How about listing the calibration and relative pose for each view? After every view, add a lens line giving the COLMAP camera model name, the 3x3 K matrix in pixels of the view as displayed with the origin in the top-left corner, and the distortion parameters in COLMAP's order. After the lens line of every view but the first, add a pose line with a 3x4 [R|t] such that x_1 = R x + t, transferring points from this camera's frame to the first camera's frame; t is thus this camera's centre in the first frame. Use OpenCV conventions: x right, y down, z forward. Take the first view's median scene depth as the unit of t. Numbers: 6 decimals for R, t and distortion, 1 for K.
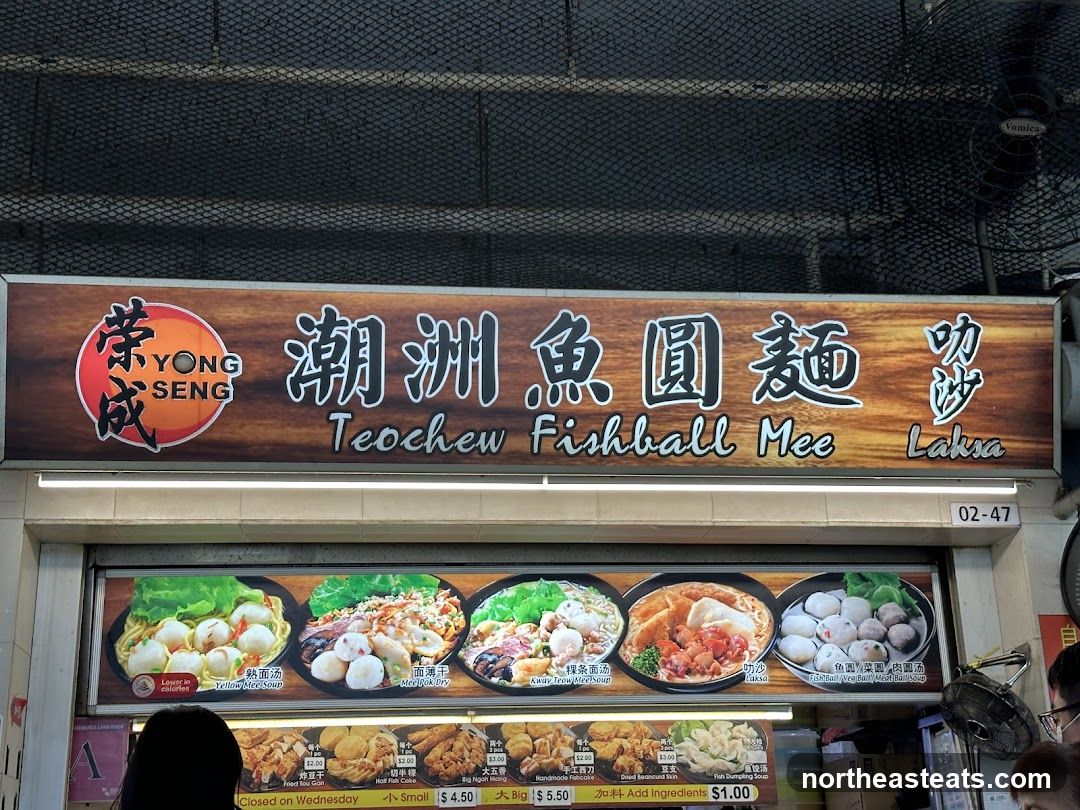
lens RADIAL K [[1515.2, 0, 535.5], [0, 1515.2, 418.4], [0, 0, 1]] dist [0.156457, -0.028251]
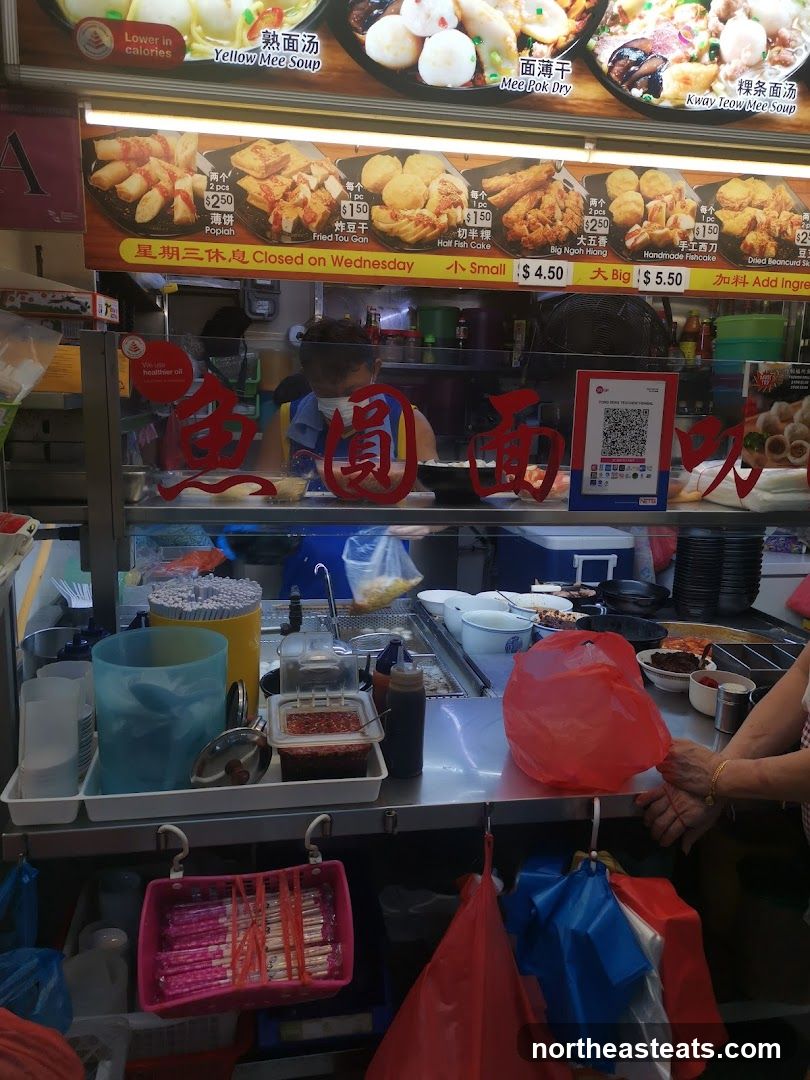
lens RADIAL K [[836.8, 0, 408.0], [0, 836.8, 545.2], [0, 0, 1]] dist [0.042177, -0.042069]
pose [[0.995185, 0.031459, 0.092833, -0.154405], [-0.071936, 0.877728, 0.473728, 0.178818], [-0.066579, -0.478125, 0.875765, 0.595223]]
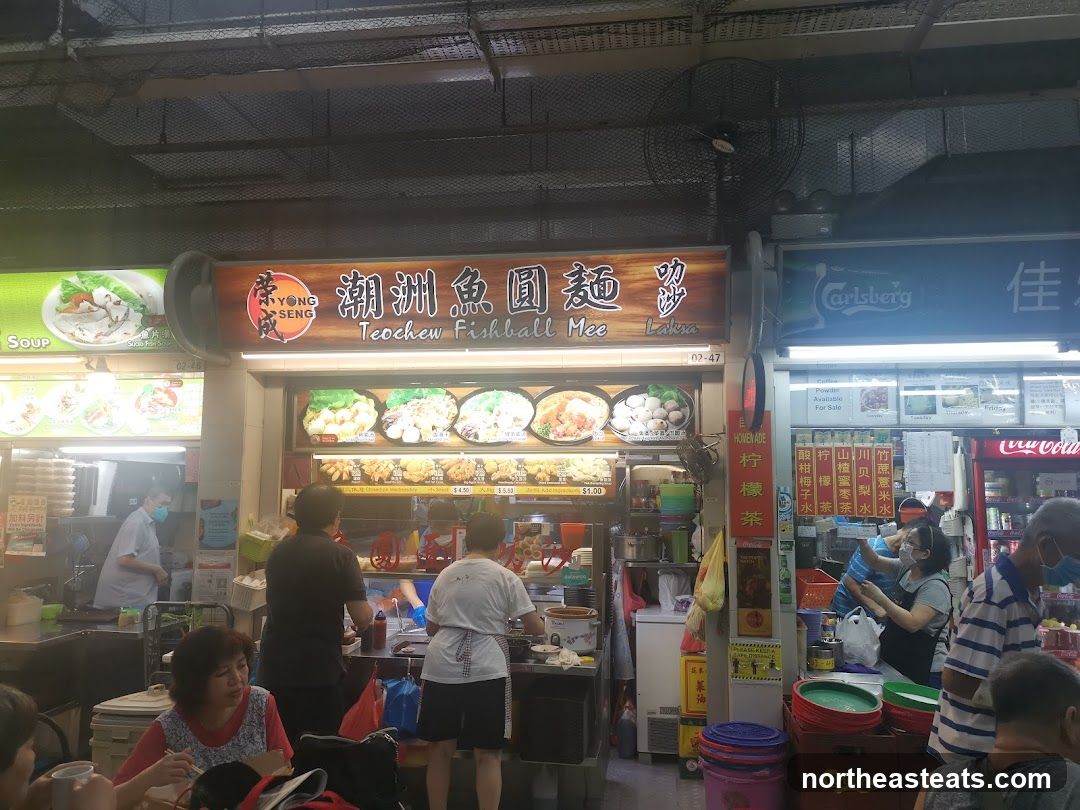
lens RADIAL K [[827.4, 0, 534.3], [0, 827.4, 404.8], [0, 0, 1]] dist [0.063853, 0.000138]
pose [[0.966988, 0.004380, -0.254783, 0.348369], [0.049548, 0.977537, 0.204857, -0.102362], [0.249957, -0.210719, 0.945050, -0.040457]]
